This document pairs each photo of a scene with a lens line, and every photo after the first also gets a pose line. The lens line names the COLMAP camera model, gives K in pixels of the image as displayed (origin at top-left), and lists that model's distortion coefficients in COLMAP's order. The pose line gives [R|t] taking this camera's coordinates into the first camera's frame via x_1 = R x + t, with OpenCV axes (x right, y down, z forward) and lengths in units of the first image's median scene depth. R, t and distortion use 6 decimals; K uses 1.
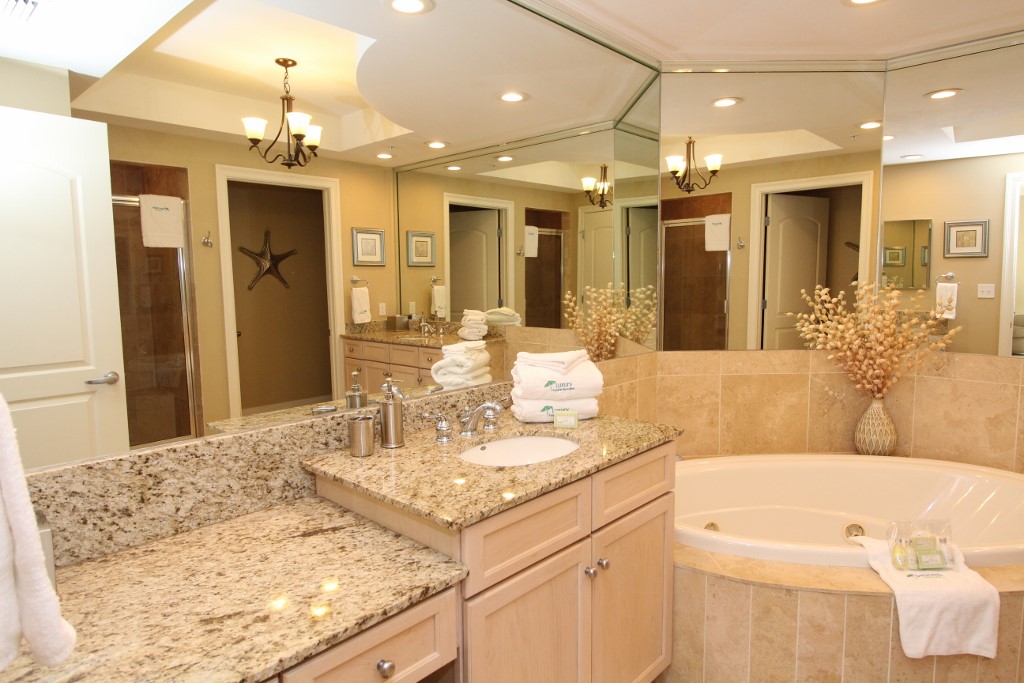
lens RADIAL K [[608.0, 0, 513.7], [0, 608.0, 338.0], [0, 0, 1]] dist [-0.004630, -0.002580]
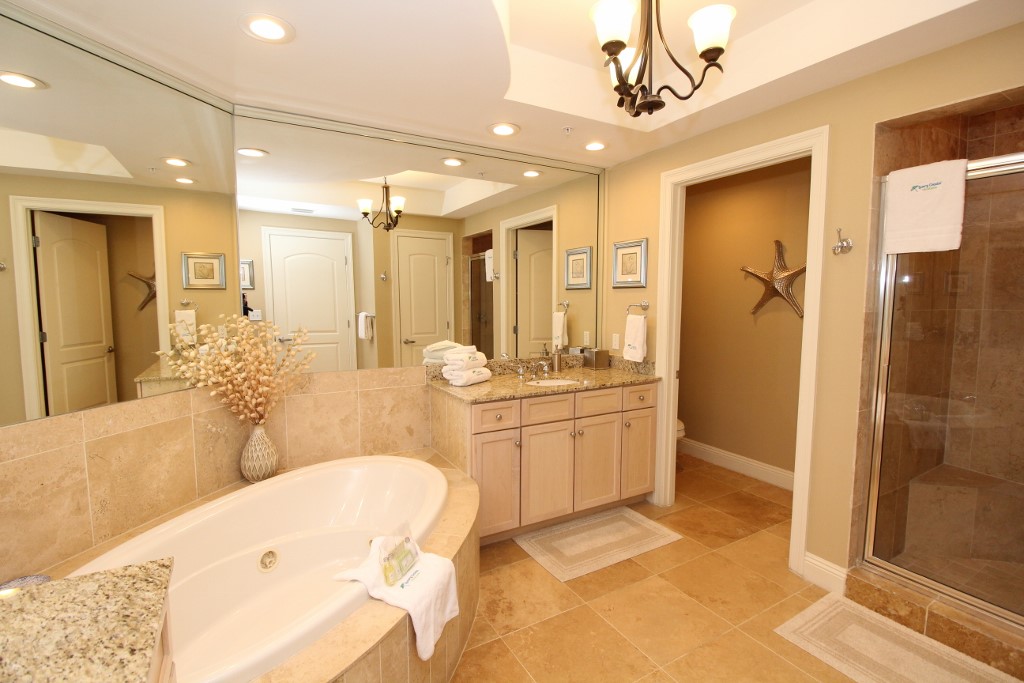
lens RADIAL K [[475.4, 0, 510.7], [0, 475.4, 338.9], [0, 0, 1]] dist [-0.002131, -0.010349]
pose [[0.300379, -0.068384, 0.951365, -0.046142], [0.088979, 0.995086, 0.043432, -0.044968], [-0.949660, 0.071605, 0.304988, 0.314434]]
